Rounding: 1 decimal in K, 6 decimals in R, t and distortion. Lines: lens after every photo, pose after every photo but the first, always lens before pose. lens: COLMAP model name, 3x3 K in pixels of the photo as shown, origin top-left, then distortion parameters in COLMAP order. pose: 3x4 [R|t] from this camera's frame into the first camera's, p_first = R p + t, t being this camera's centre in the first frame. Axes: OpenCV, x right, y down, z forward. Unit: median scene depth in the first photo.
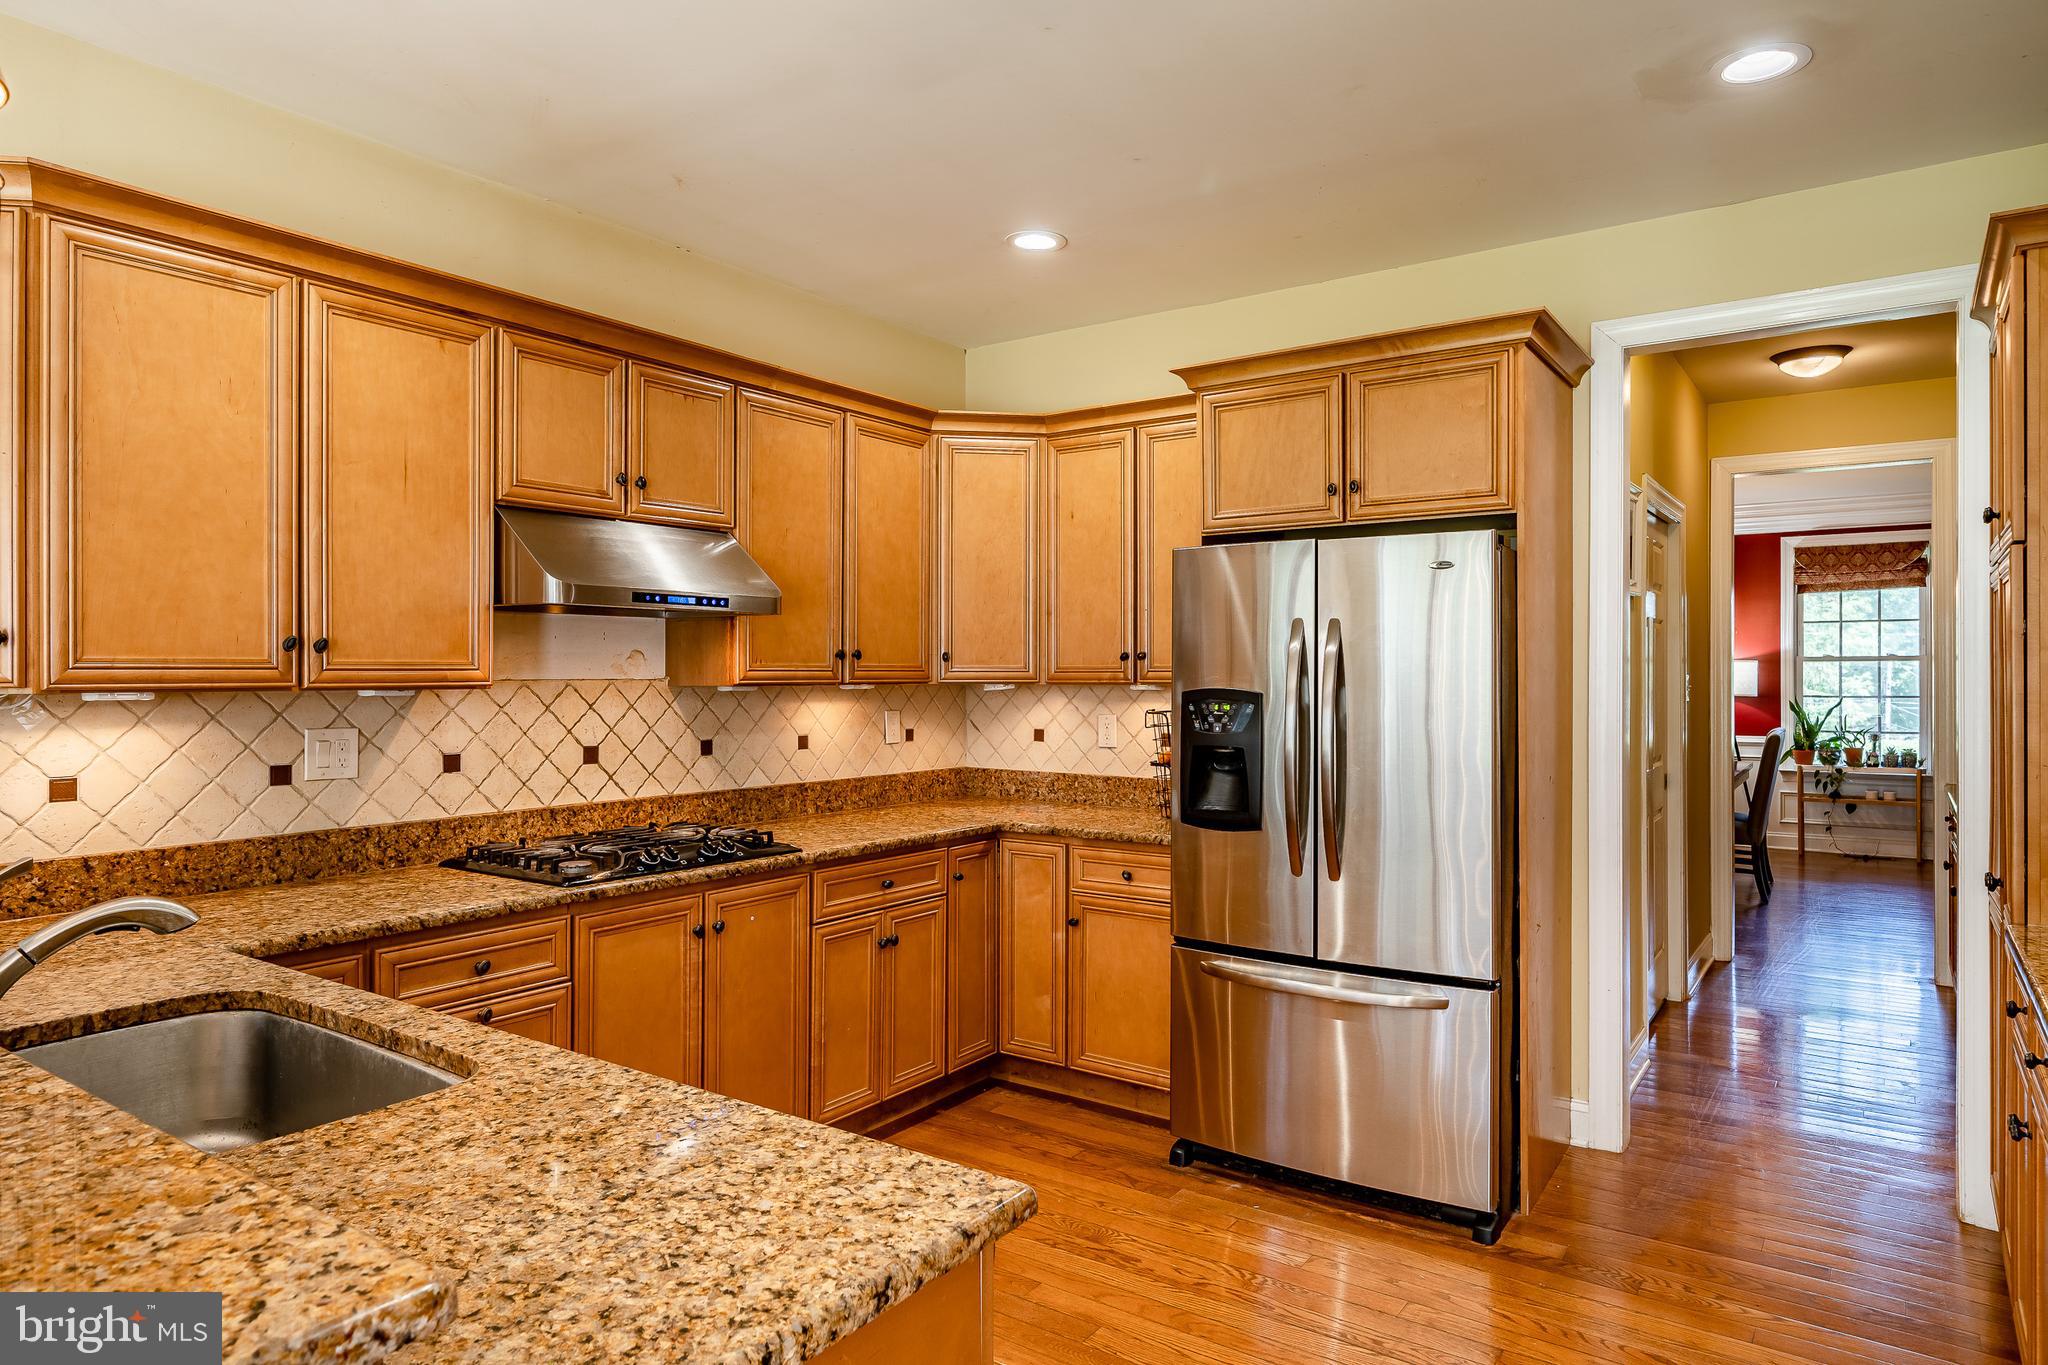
lens RADIAL K [[1221.9, 0, 1022.1], [0, 1221.9, 675.0], [0, 0, 1]] dist [-0.001989, 0.001459]
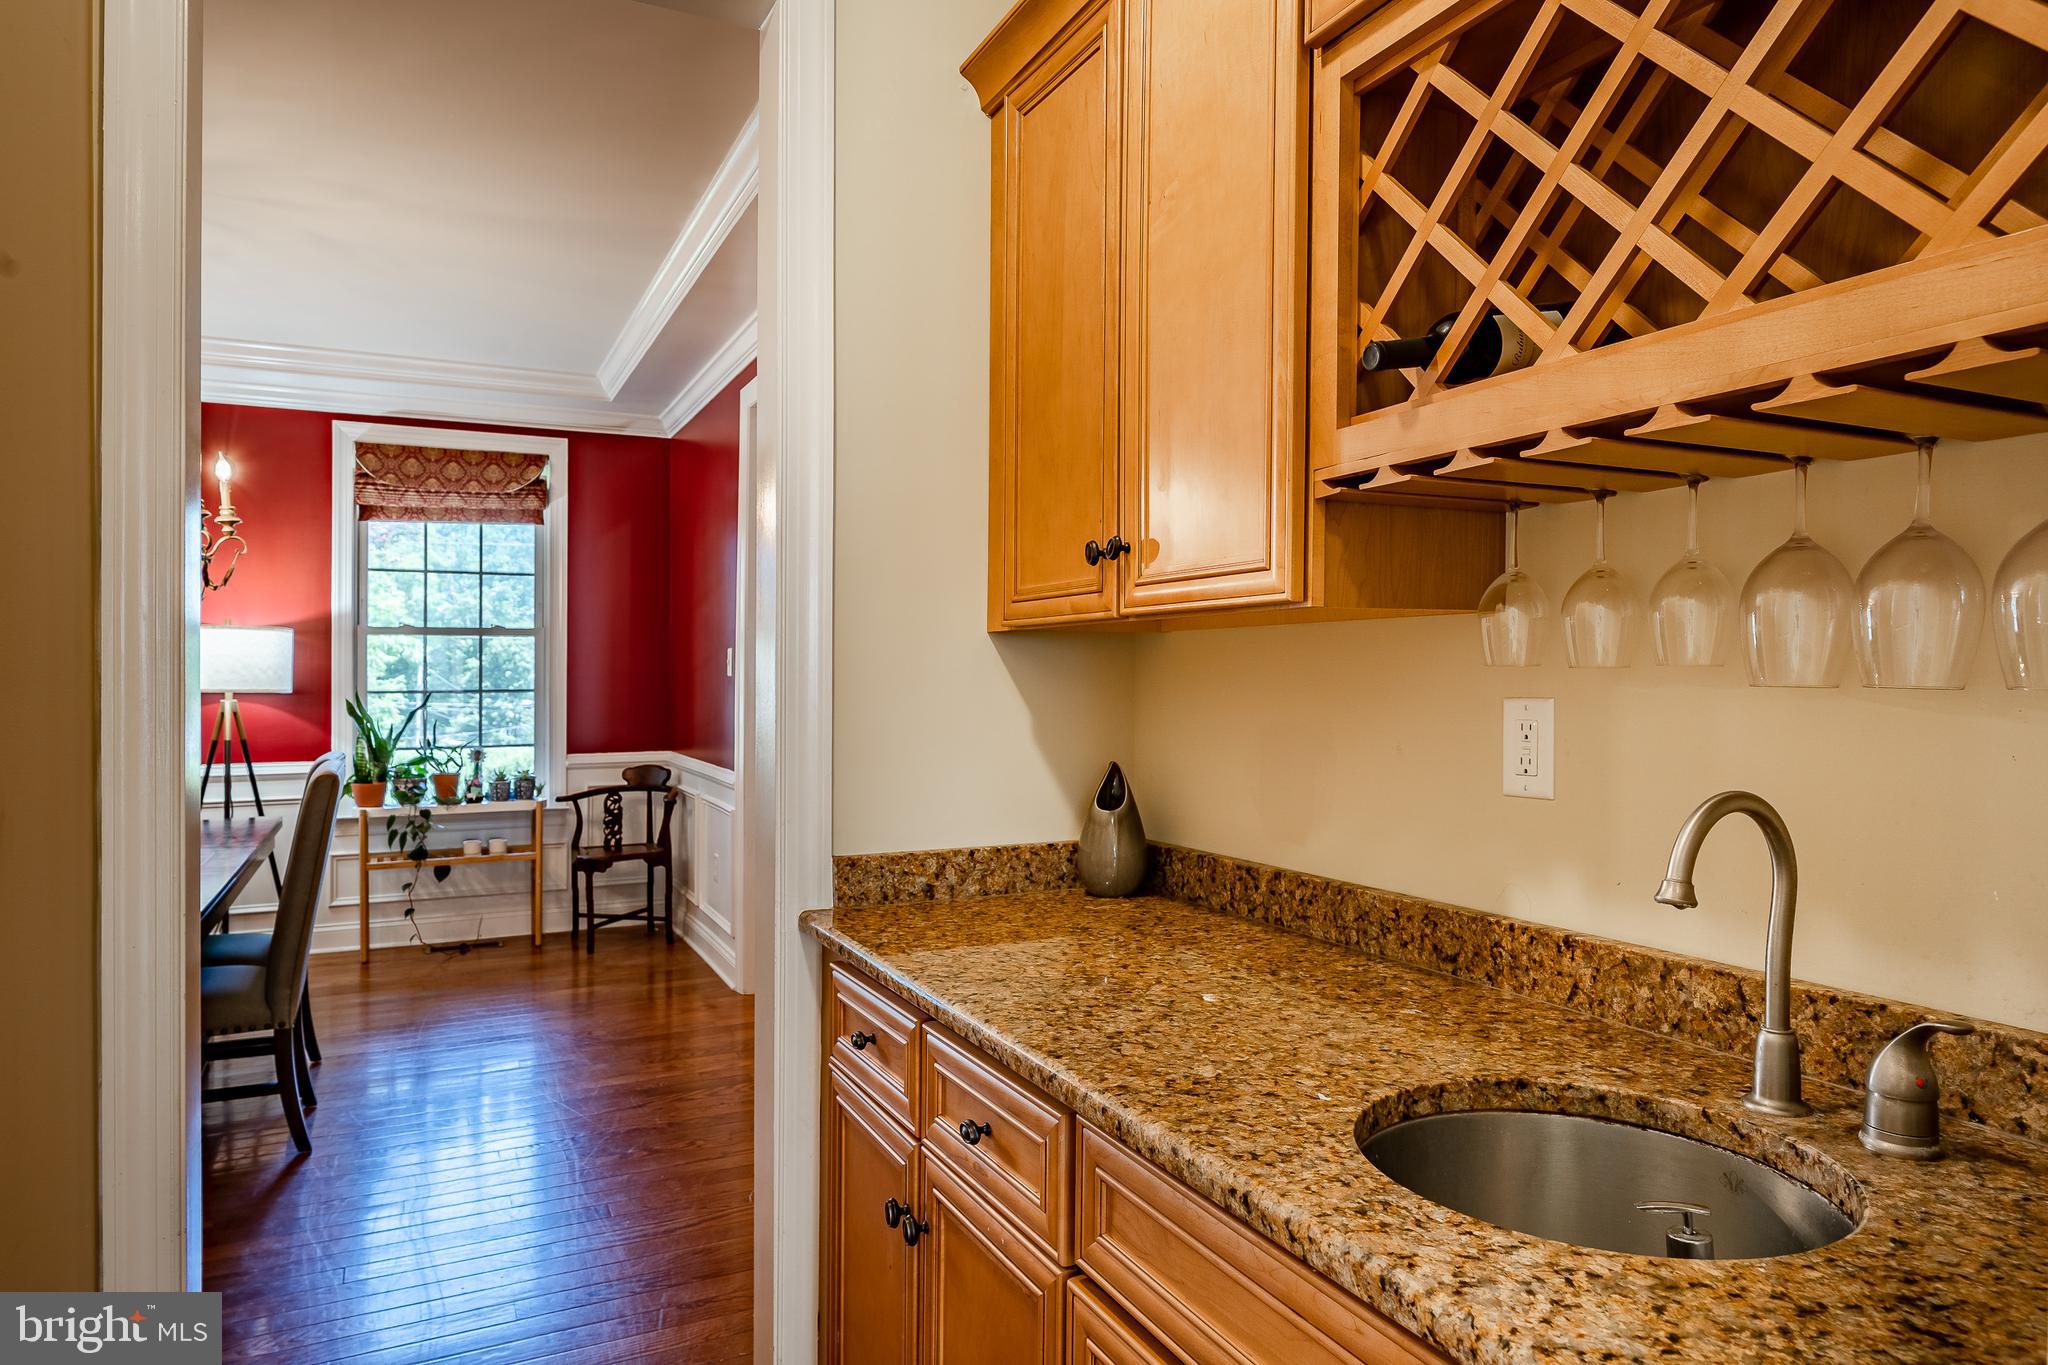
lens RADIAL K [[1228.0, 0, 1017.5], [0, 1228.0, 666.2], [0, 0, 1]] dist [-0.003382, -0.000475]
pose [[0.475598, 0.008029, 0.879626, 0.730662], [-0.001684, 0.999965, -0.008217, 0.027149], [-0.879661, 0.002427, 0.475594, 1.209316]]
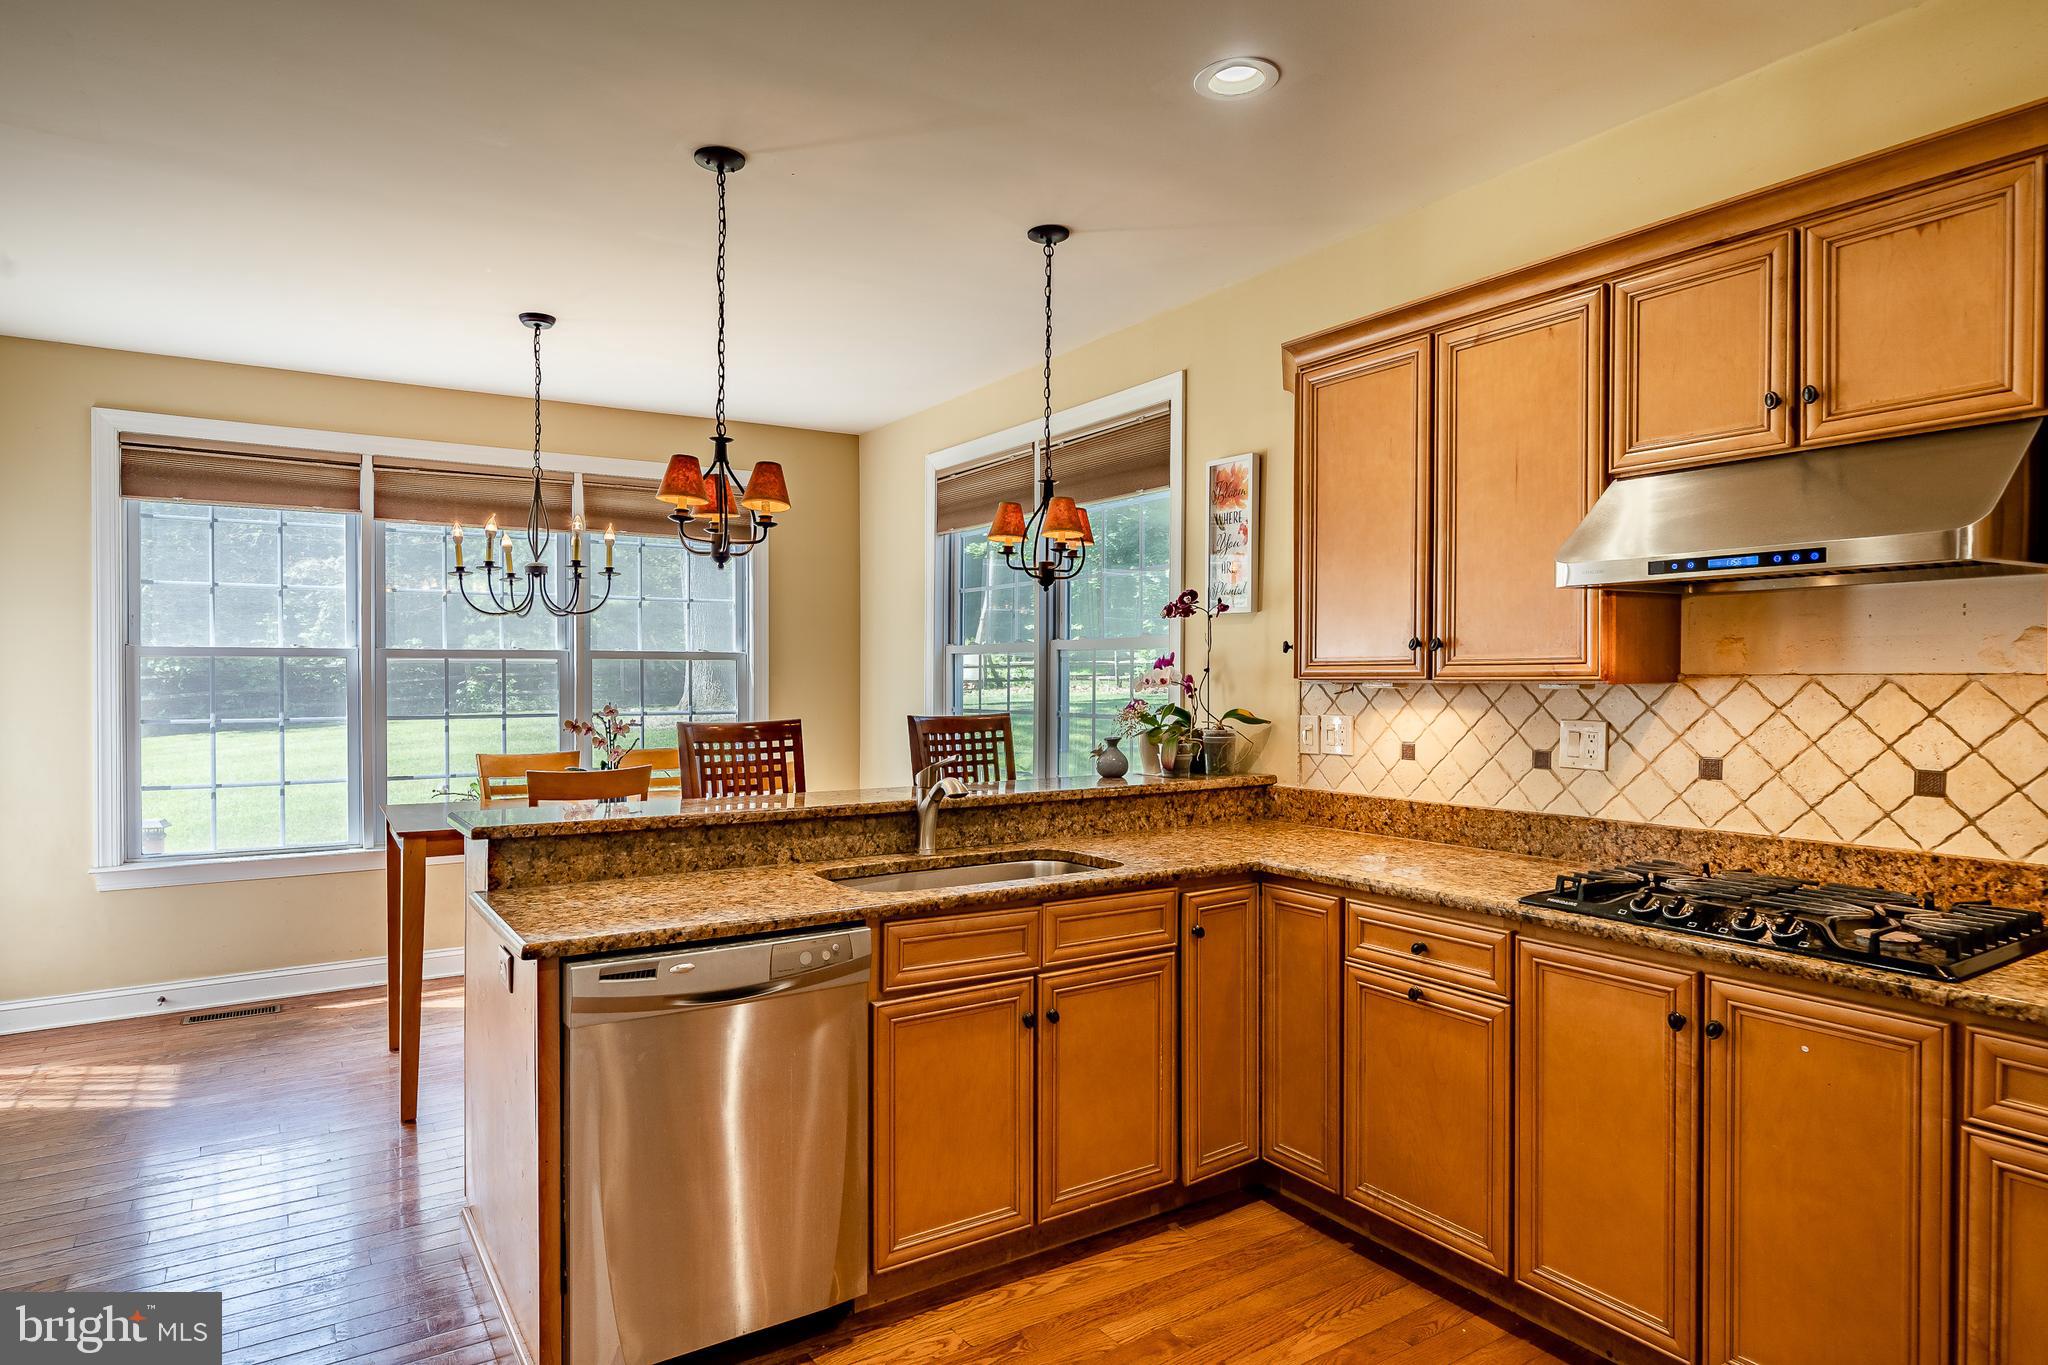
lens RADIAL K [[1174.3, 0, 1024.0], [0, 1174.3, 682.5], [0, 0, 1]] dist [-0.002183, 0.000545]
pose [[-0.366969, 0.007232, -0.930205, 0.442938], [0.001397, 0.999973, 0.007224, 0.002830], [0.930232, 0.001351, -0.366970, 0.754617]]
